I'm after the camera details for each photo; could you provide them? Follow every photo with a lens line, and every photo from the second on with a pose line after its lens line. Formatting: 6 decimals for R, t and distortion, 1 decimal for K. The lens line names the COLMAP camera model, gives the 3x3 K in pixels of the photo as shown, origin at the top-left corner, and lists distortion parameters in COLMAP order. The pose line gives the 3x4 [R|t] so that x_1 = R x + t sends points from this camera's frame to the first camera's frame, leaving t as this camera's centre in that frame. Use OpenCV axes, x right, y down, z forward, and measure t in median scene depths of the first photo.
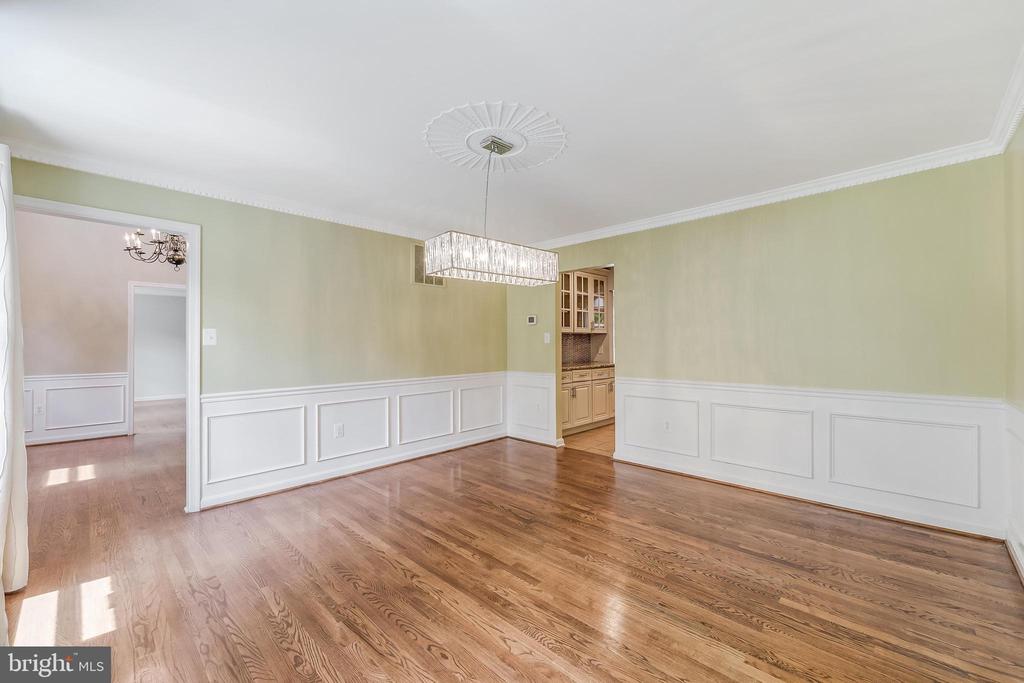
lens RADIAL K [[412.8, 0, 511.2], [0, 412.8, 342.4], [0, 0, 1]] dist [0.000501, -0.000394]
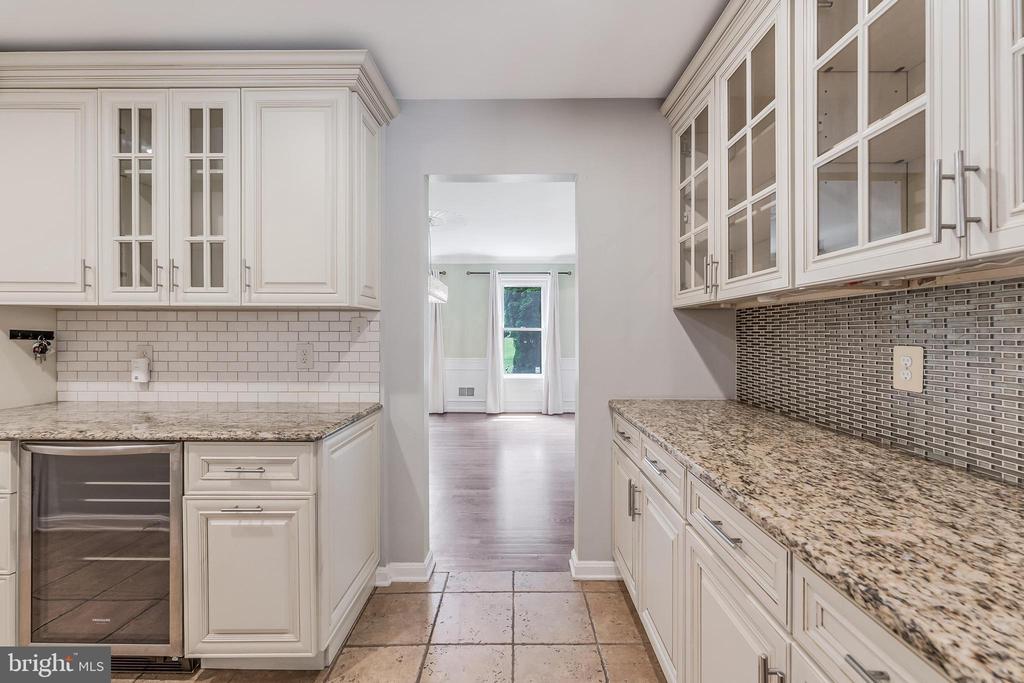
lens RADIAL K [[412.8, 0, 514.8], [0, 412.8, 335.2], [0, 0, 1]] dist [0.000501, -0.000394]
pose [[-0.717088, 0.009663, -0.696916, 0.601584], [0.008615, 0.999950, 0.004999, -0.004997], [0.696930, -0.002419, -0.717135, 1.629894]]
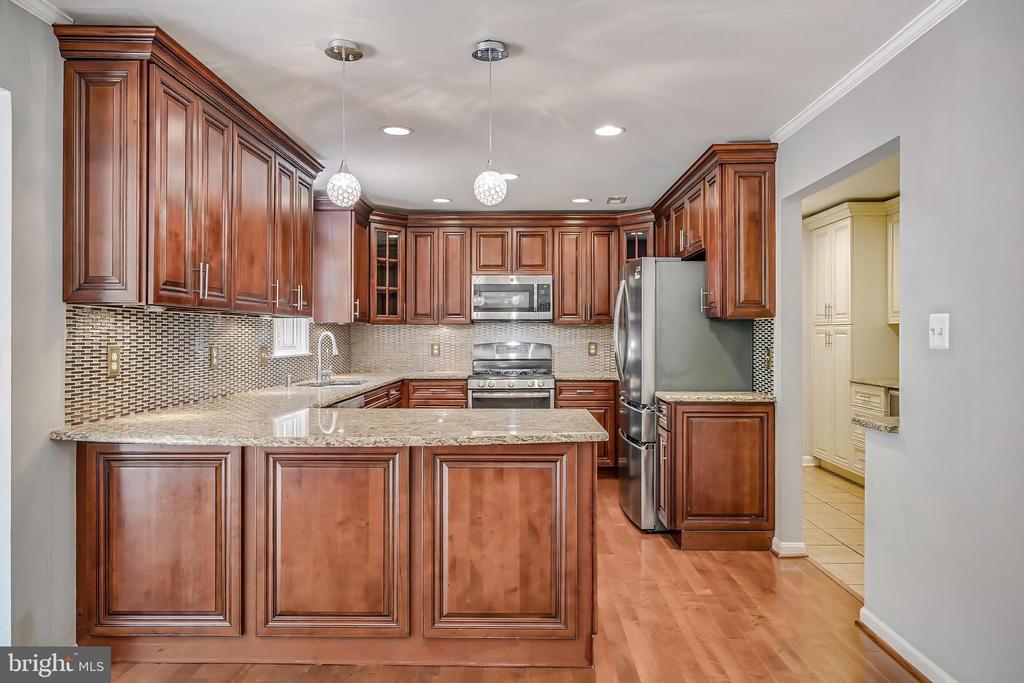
lens RADIAL K [[670.8, 0, 515.5], [0, 670.8, 335.7], [0, 0, 1]] dist [-0.002851, 0.000858]
pose [[-0.689438, 0.007939, 0.724301, 0.203190], [0.003294, 0.999964, -0.007825, -0.006282], [-0.724337, -0.003009, -0.689439, 2.505943]]
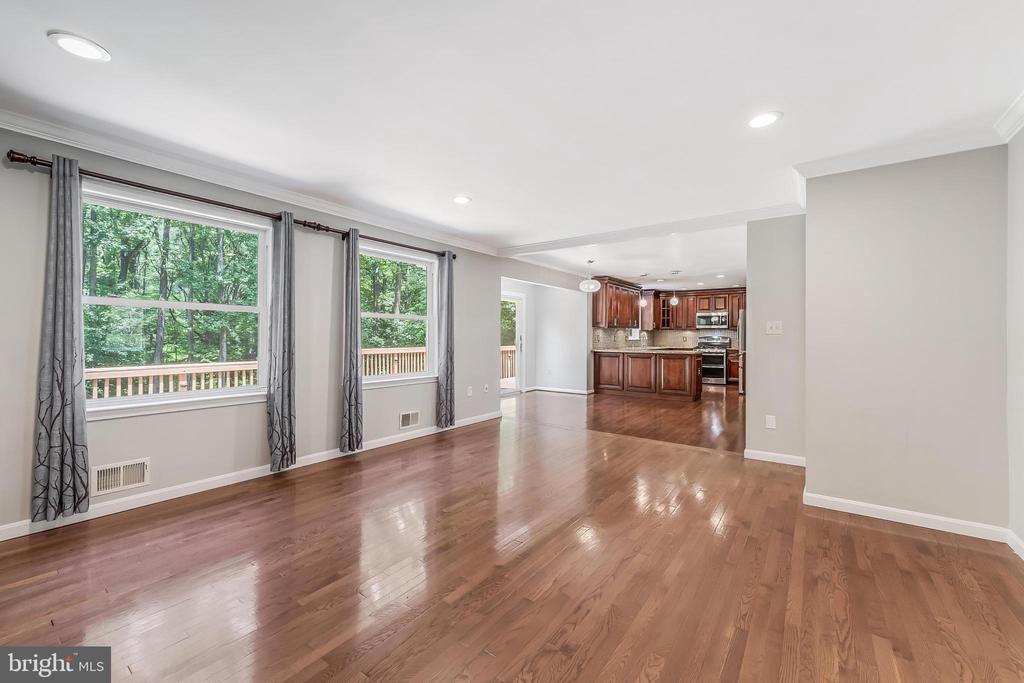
lens RADIAL K [[412.8, 0, 514.7], [0, 412.8, 339.0], [0, 0, 1]] dist [0.000501, -0.000394]
pose [[-0.147884, -0.001797, 0.989003, -1.171608], [-0.006327, 0.999980, 0.000871, 0.020785], [-0.988984, -0.006129, -0.147892, 3.122099]]
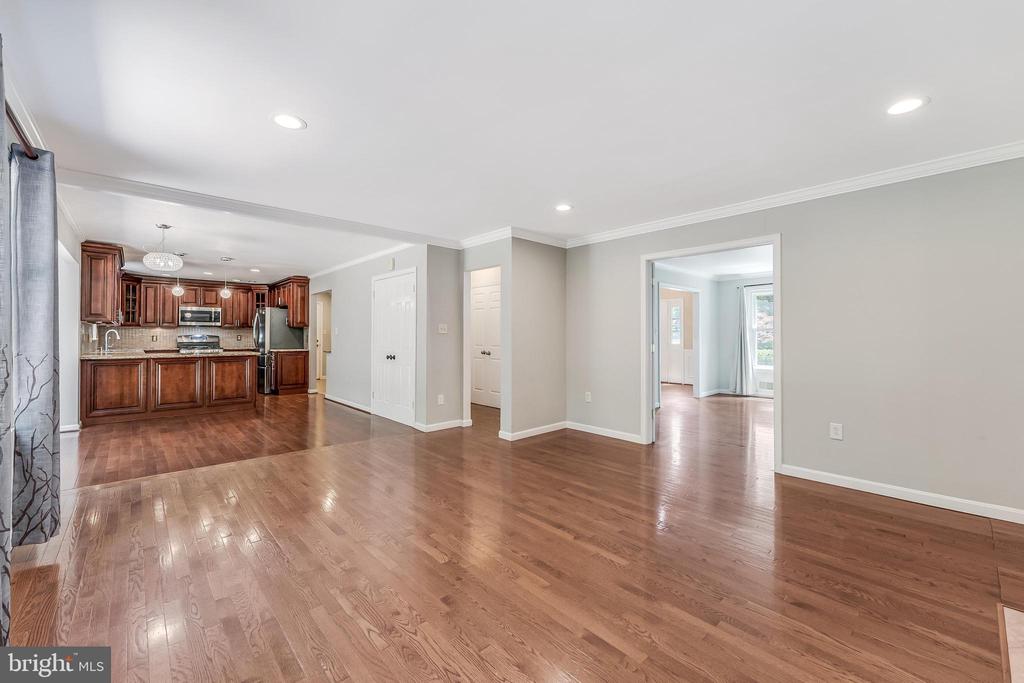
lens RADIAL K [[412.8, 0, 514.9], [0, 412.8, 332.3], [0, 0, 1]] dist [0.000501, -0.000394]
pose [[-0.998750, 0.006223, 0.049587, -0.555663], [0.005718, 0.999931, -0.010307, 0.016983], [-0.049648, -0.010010, -0.998717, 3.692710]]
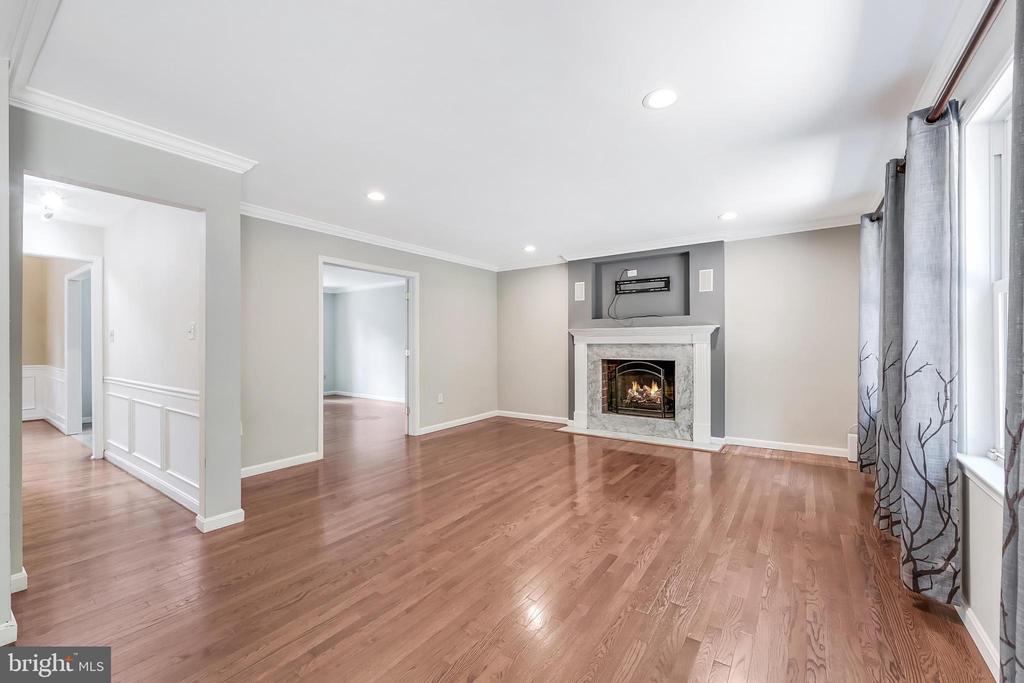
lens RADIAL K [[412.8, 0, 517.6], [0, 412.8, 345.7], [0, 0, 1]] dist [0.000501, -0.000394]
pose [[0.163746, 0.012322, -0.986426, 0.317788], [0.005923, 0.999892, 0.013474, 0.012748], [0.986485, -0.008049, 0.163655, 2.819530]]
